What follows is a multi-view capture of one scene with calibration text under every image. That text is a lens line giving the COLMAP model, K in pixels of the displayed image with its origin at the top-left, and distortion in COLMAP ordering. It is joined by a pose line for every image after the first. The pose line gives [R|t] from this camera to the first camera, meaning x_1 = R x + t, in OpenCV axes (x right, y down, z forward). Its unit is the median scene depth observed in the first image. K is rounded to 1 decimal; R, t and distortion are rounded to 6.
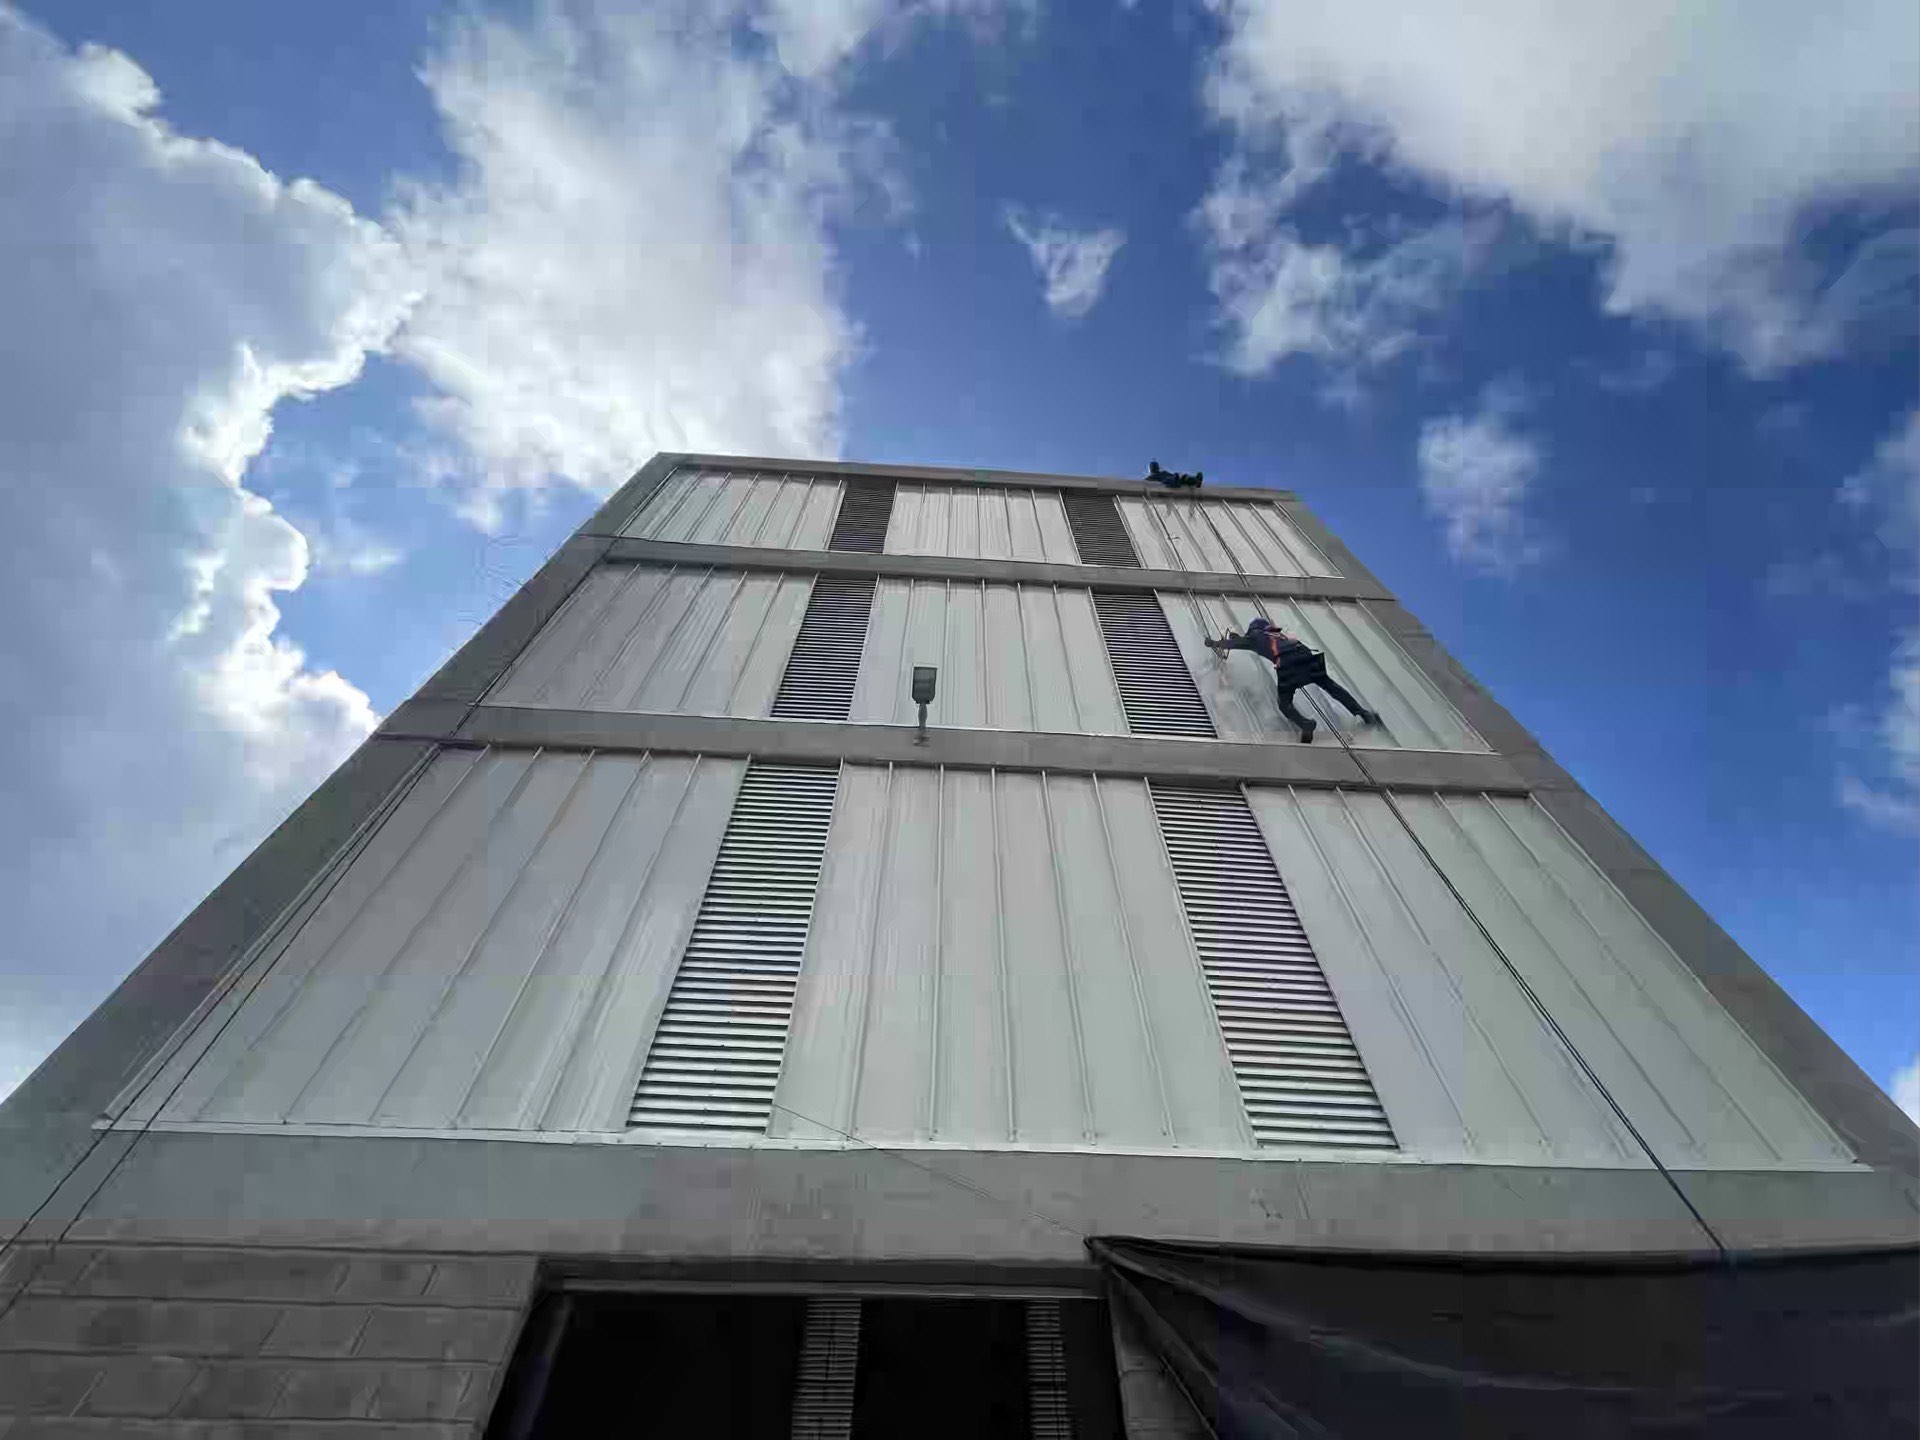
lens RADIAL K [[769.0, 0, 960.0], [0, 769.0, 720.0], [0, 0, 1]] dist [-0.011353, -0.000191]
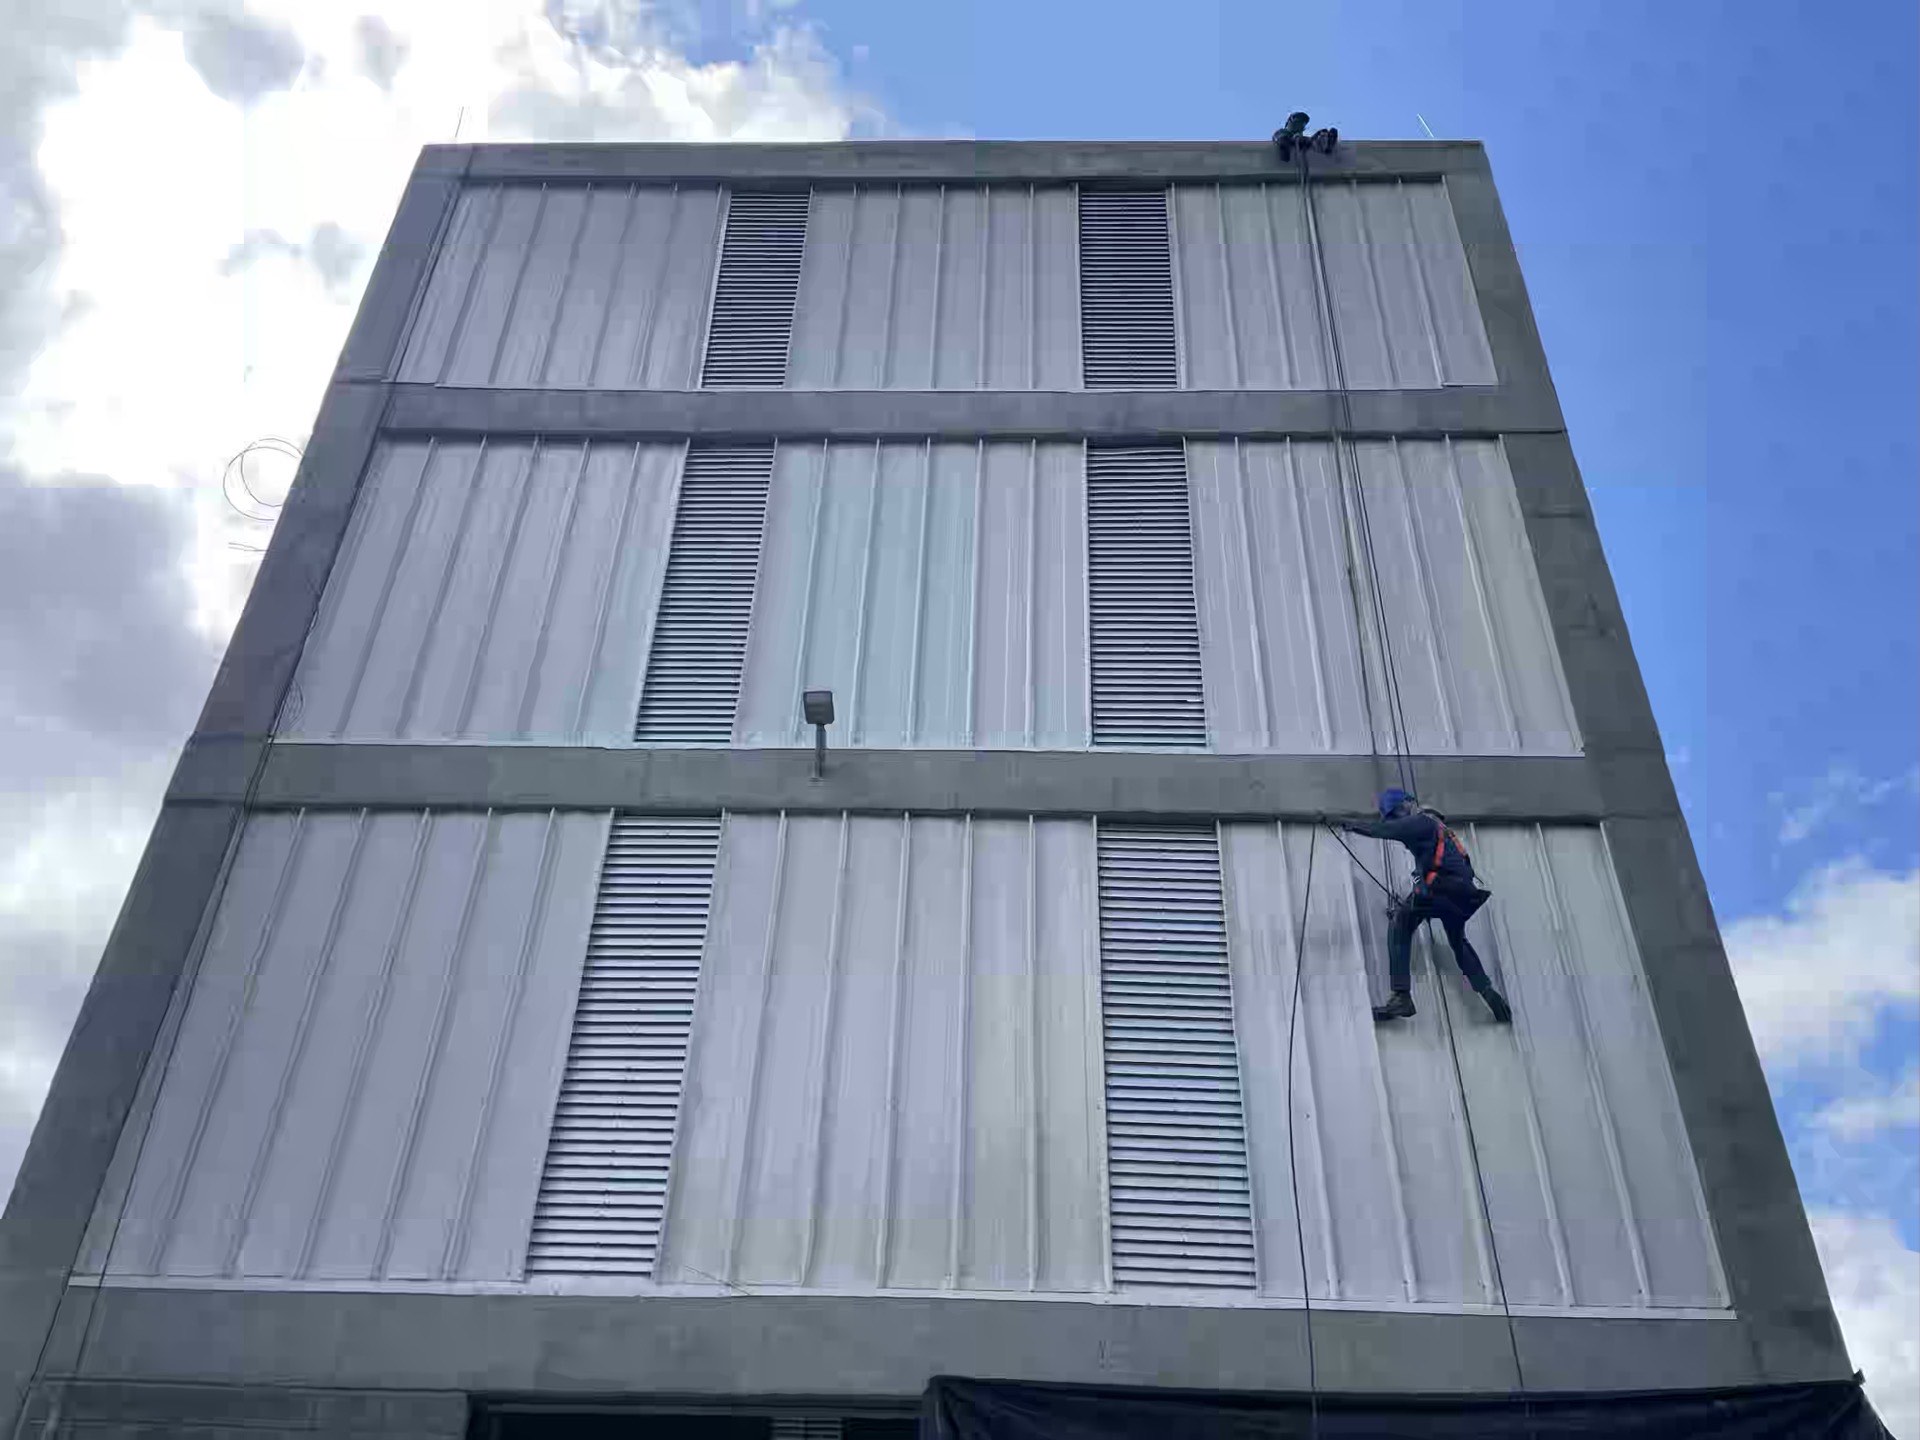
lens RADIAL K [[1419.2, 0, 972.5], [0, 1419.2, 707.6], [0, 0, 1]] dist [0.087959, -0.099554]
pose [[0.994730, -0.034792, -0.096445, 0.257641], [0.064990, 0.941511, 0.330655, -0.527187], [0.079300, -0.335180, 0.938811, -0.367831]]
